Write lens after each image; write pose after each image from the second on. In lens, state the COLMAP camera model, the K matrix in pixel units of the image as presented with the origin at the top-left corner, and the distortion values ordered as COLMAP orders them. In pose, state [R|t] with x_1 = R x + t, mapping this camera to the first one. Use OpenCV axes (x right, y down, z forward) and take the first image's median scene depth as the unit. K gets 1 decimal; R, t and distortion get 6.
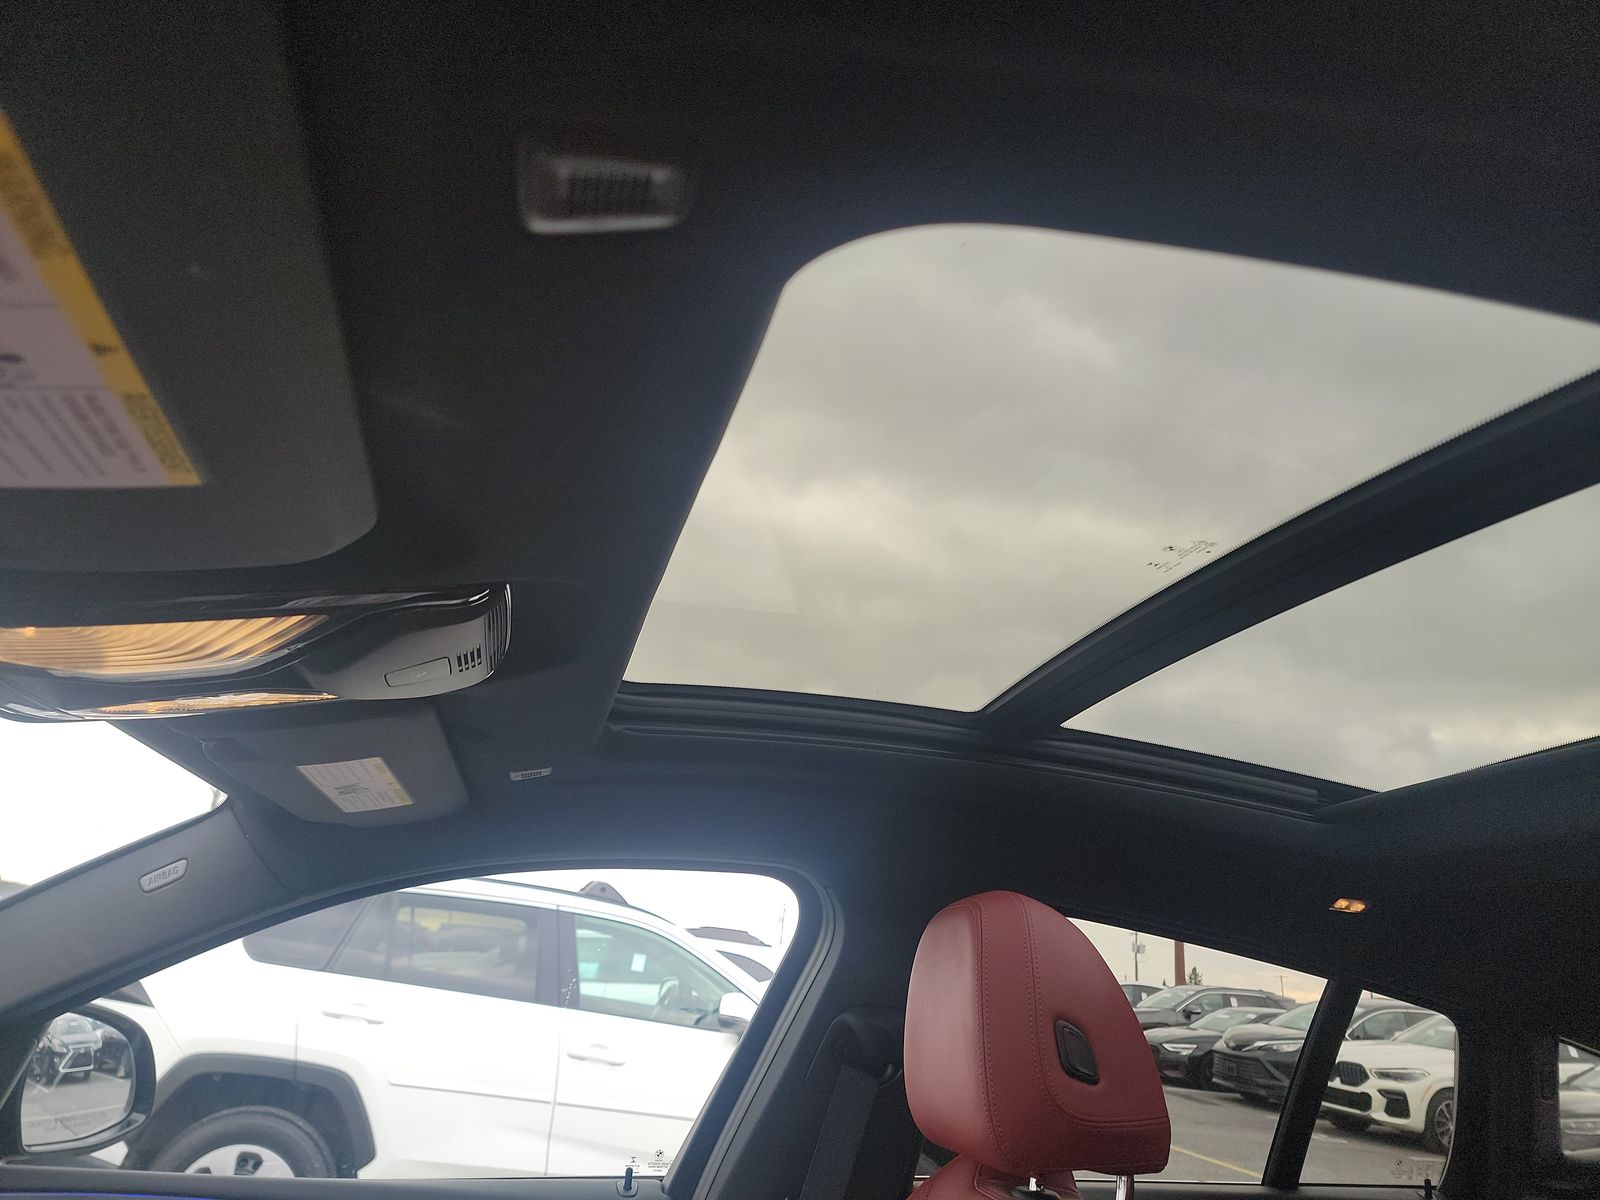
lens RADIAL K [[1148.1, 0, 800.0], [0, 1148.1, 600.0], [0, 0, 1]] dist [0.110170, -0.112952]
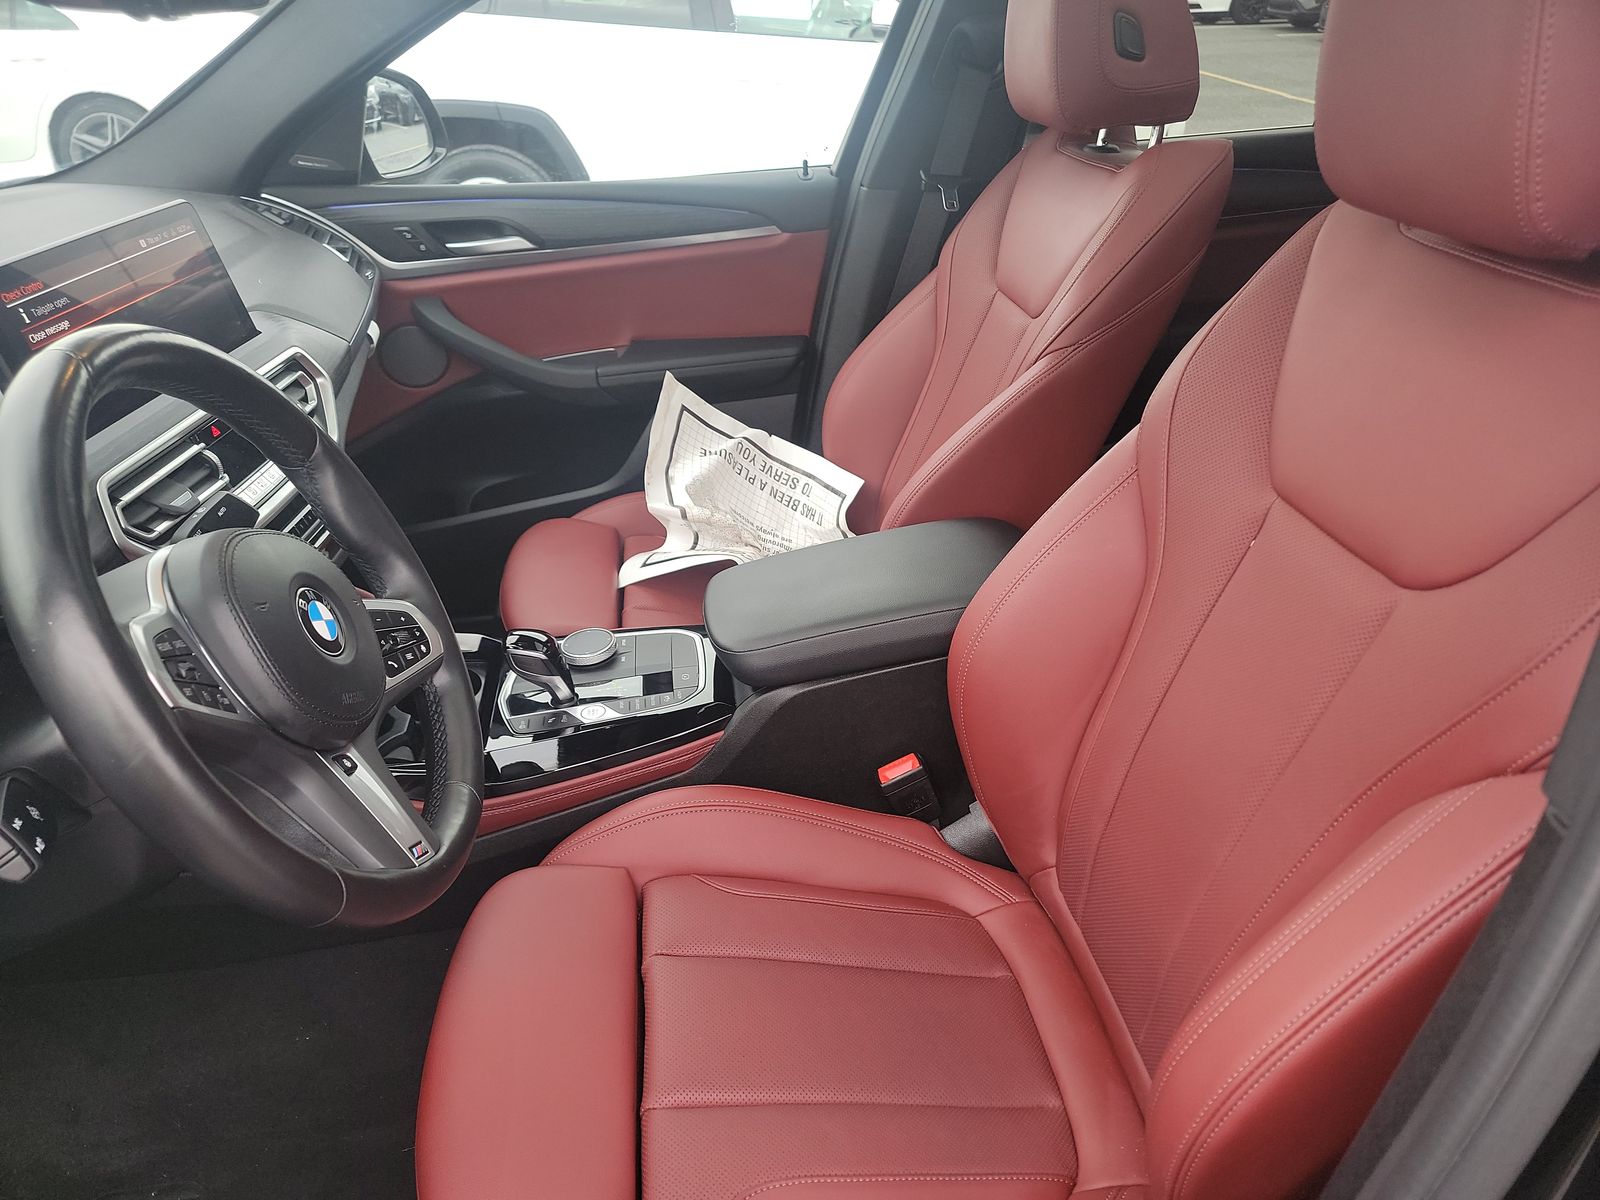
lens RADIAL K [[1138.4, 0, 828.2], [0, 1138.4, 622.1], [0, 0, 1]] dist [0.071842, -0.079019]
pose [[0.990639, -0.032698, -0.132537, 0.029744], [0.119477, 0.677329, 0.725914, -0.085412], [0.066035, -0.734953, 0.674895, -0.215512]]
